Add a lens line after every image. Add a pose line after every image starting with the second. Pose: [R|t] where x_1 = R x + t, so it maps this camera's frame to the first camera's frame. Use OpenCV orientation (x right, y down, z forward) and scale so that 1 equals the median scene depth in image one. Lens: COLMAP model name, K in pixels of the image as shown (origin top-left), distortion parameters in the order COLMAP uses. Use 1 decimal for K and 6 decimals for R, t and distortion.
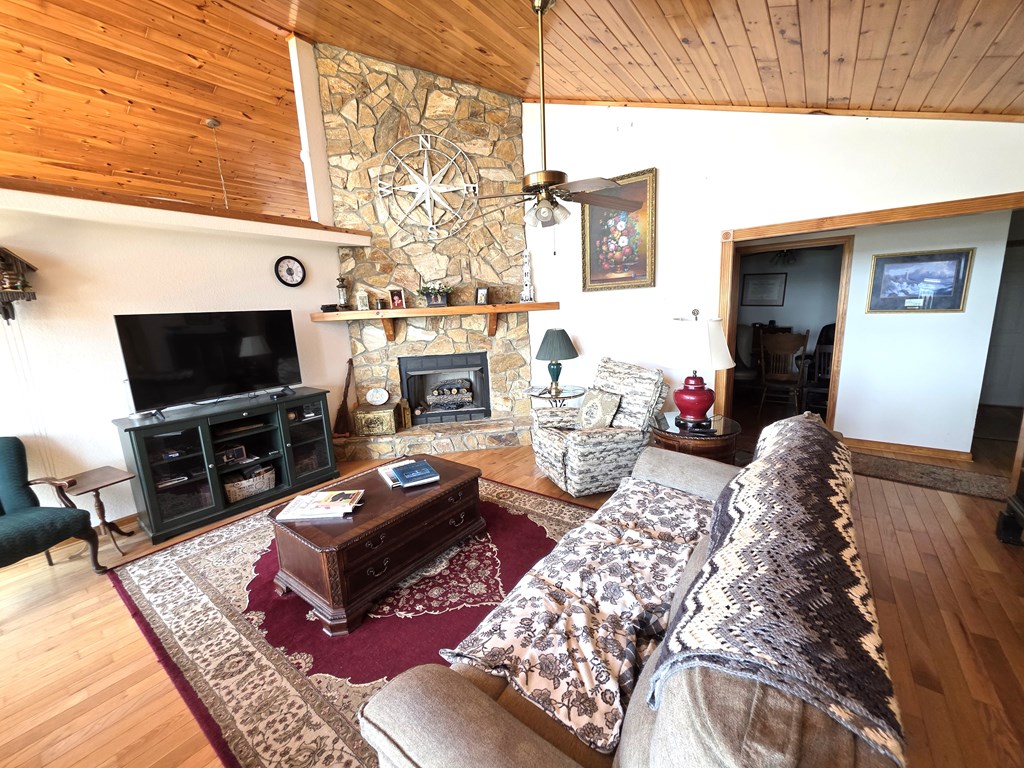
lens RADIAL K [[409.7, 0, 510.1], [0, 409.7, 381.7], [0, 0, 1]] dist [0.006928, -0.004119]
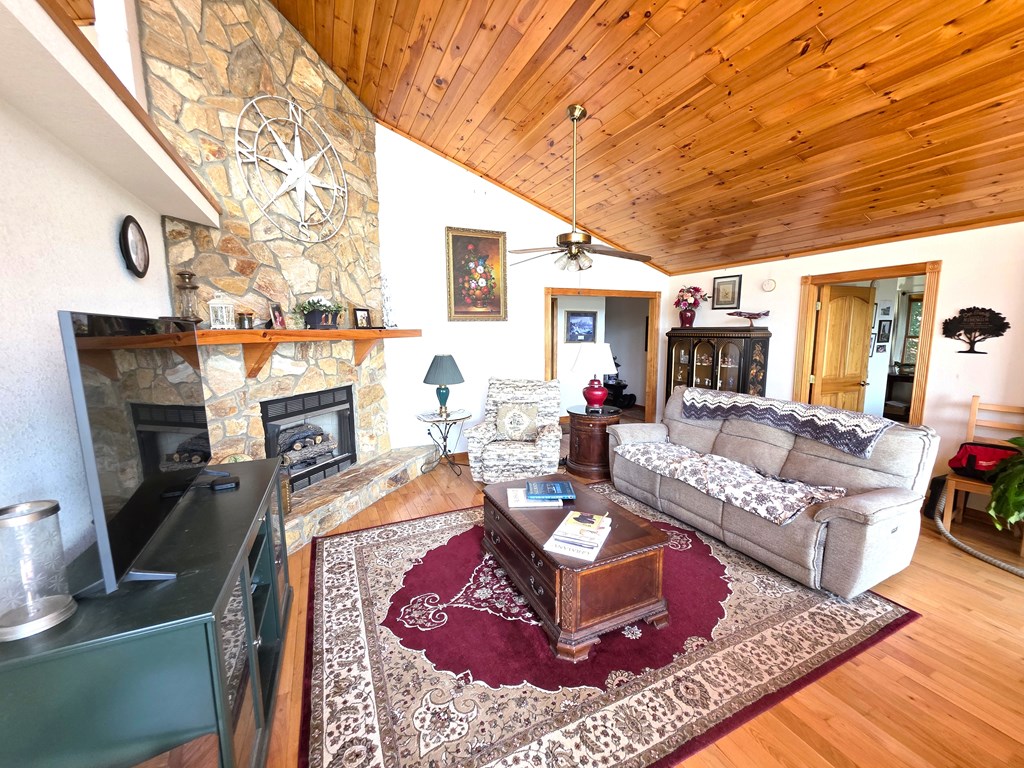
lens RADIAL K [[409.7, 0, 510.1], [0, 409.7, 381.7], [0, 0, 1]] dist [0.006928, -0.004119]
pose [[0.474374, -0.070185, 0.877521, -0.706829], [0.146512, 0.989209, -0.000084, -0.034514], [-0.868046, 0.128608, 0.479538, 0.348193]]
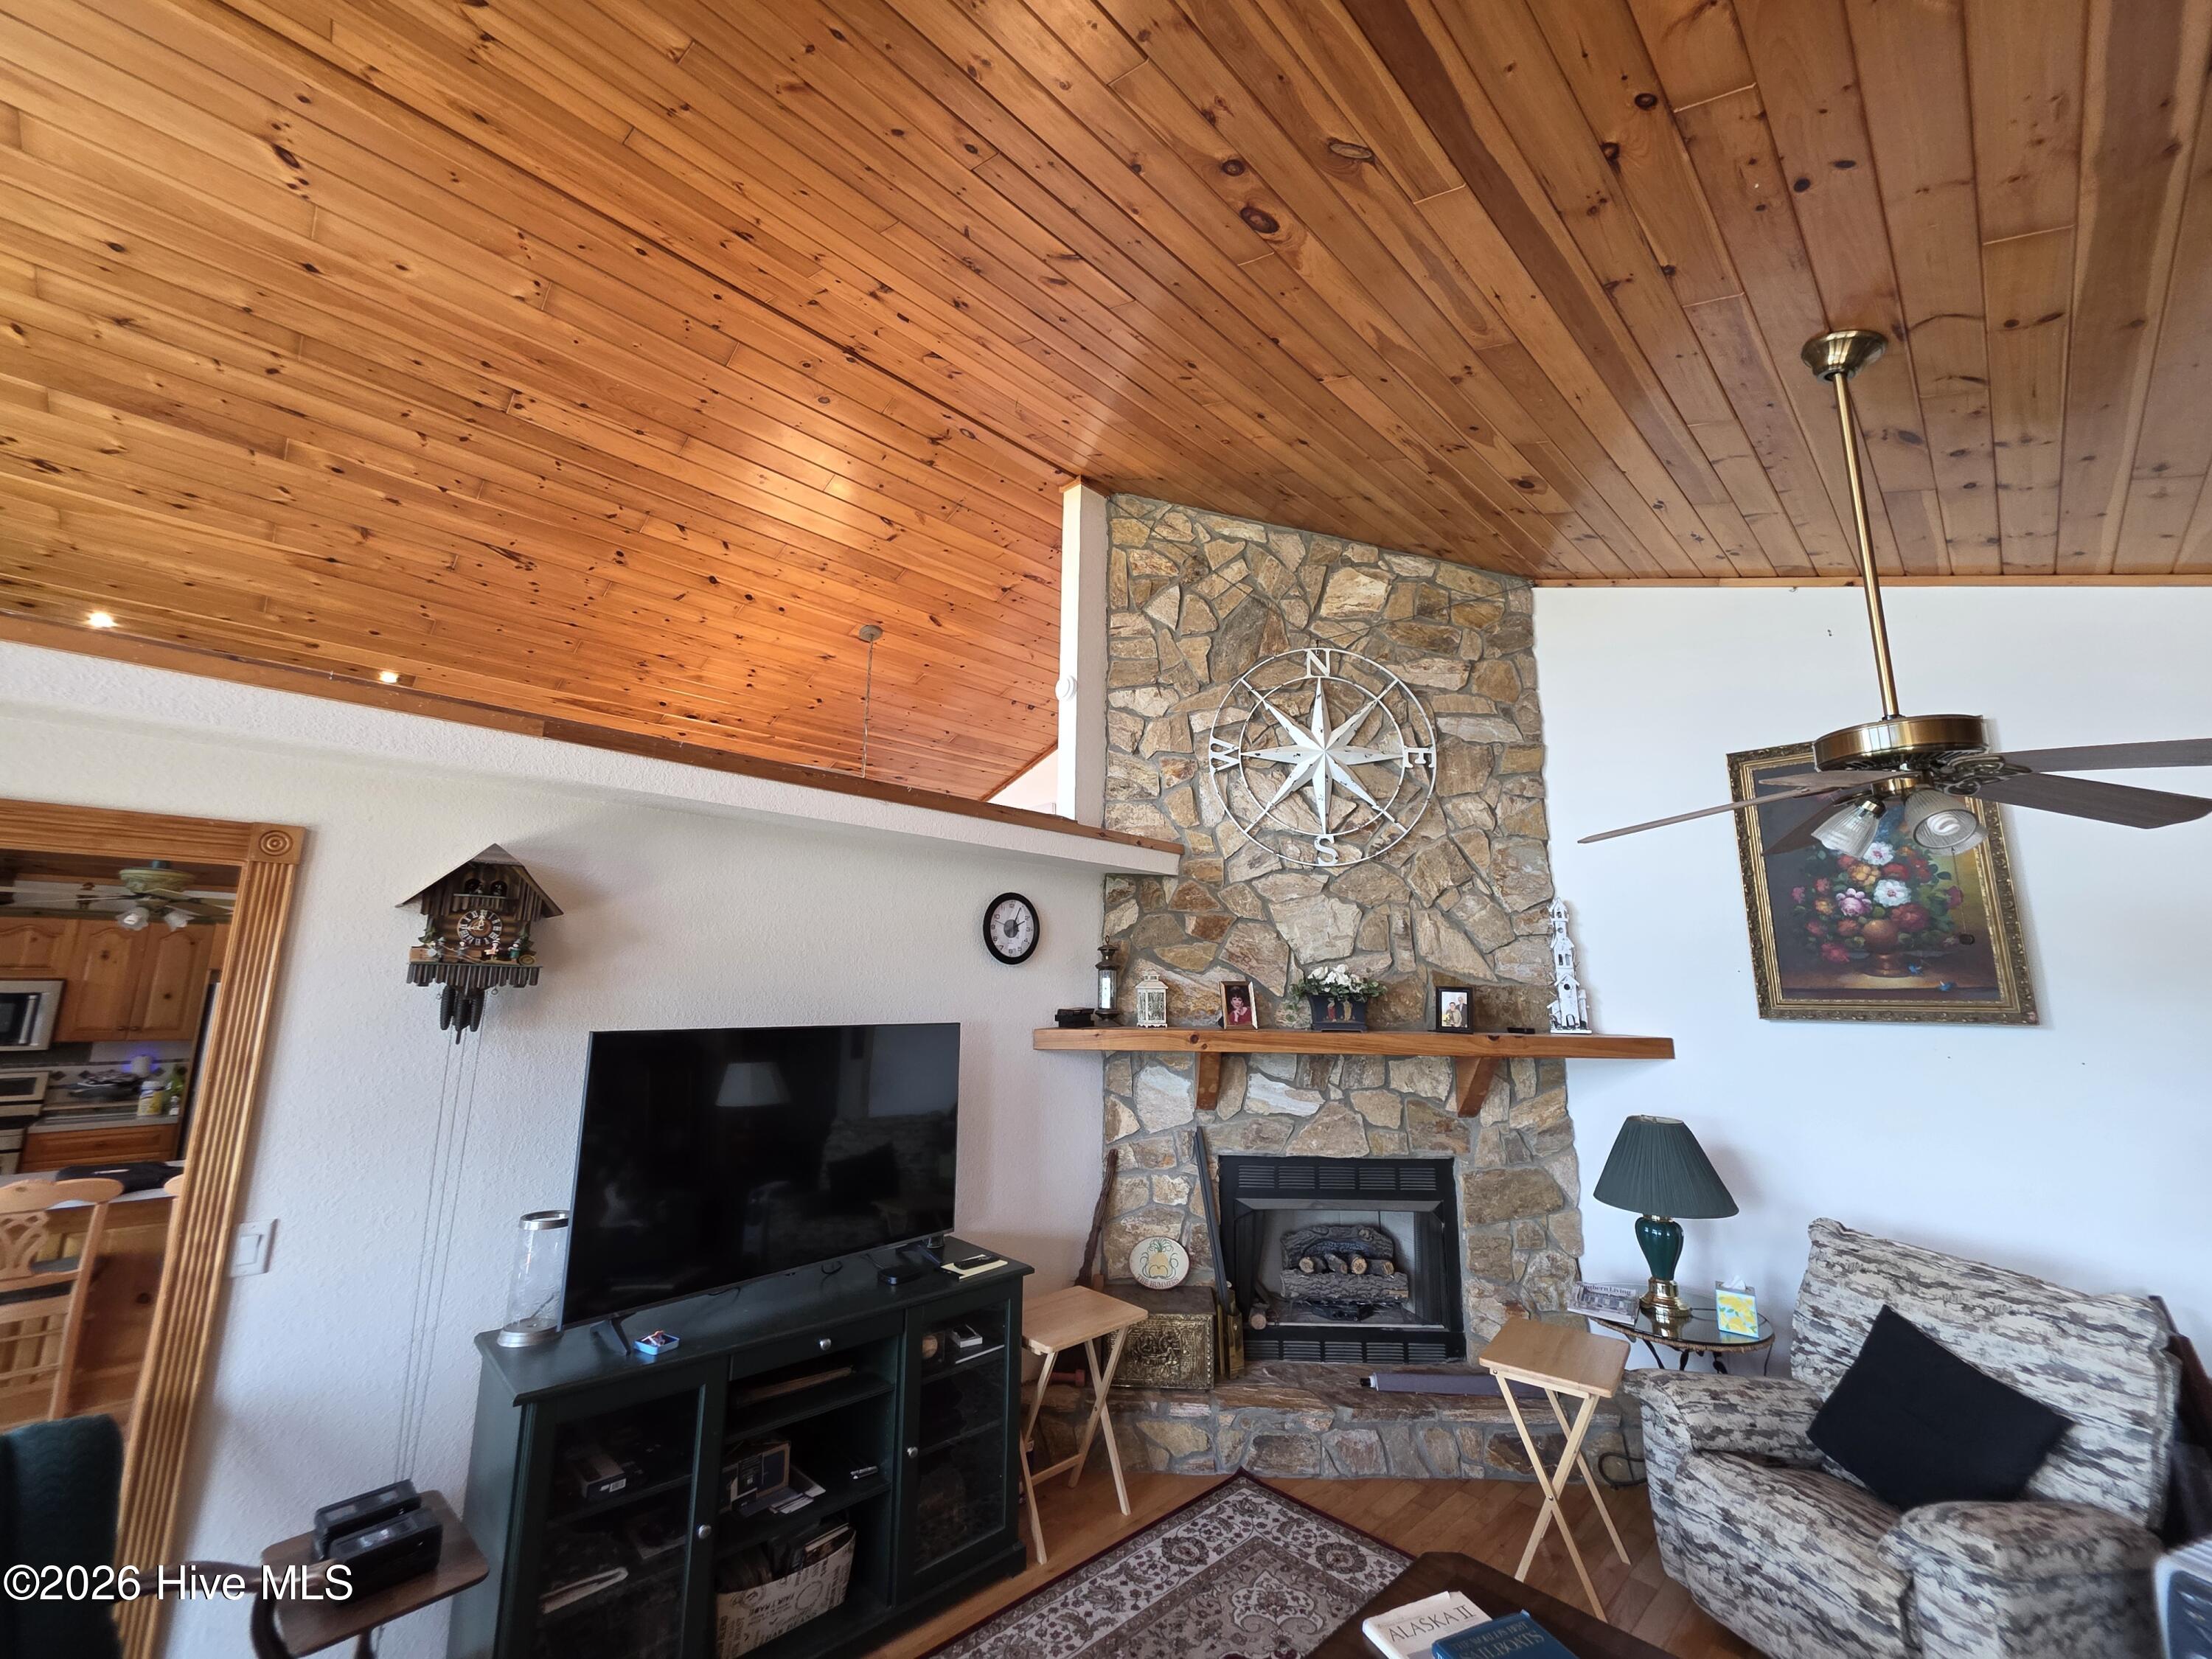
lens RADIAL K [[885.0, 0, 1101.9], [0, 885.0, 824.6], [0, 0, 1]] dist [0.006928, -0.004119]
pose [[0.985496, 0.029163, -0.167175, -0.269359], [-0.086603, 0.933611, -0.347663, -0.053945], [0.145938, 0.357099, 0.922596, 0.121514]]
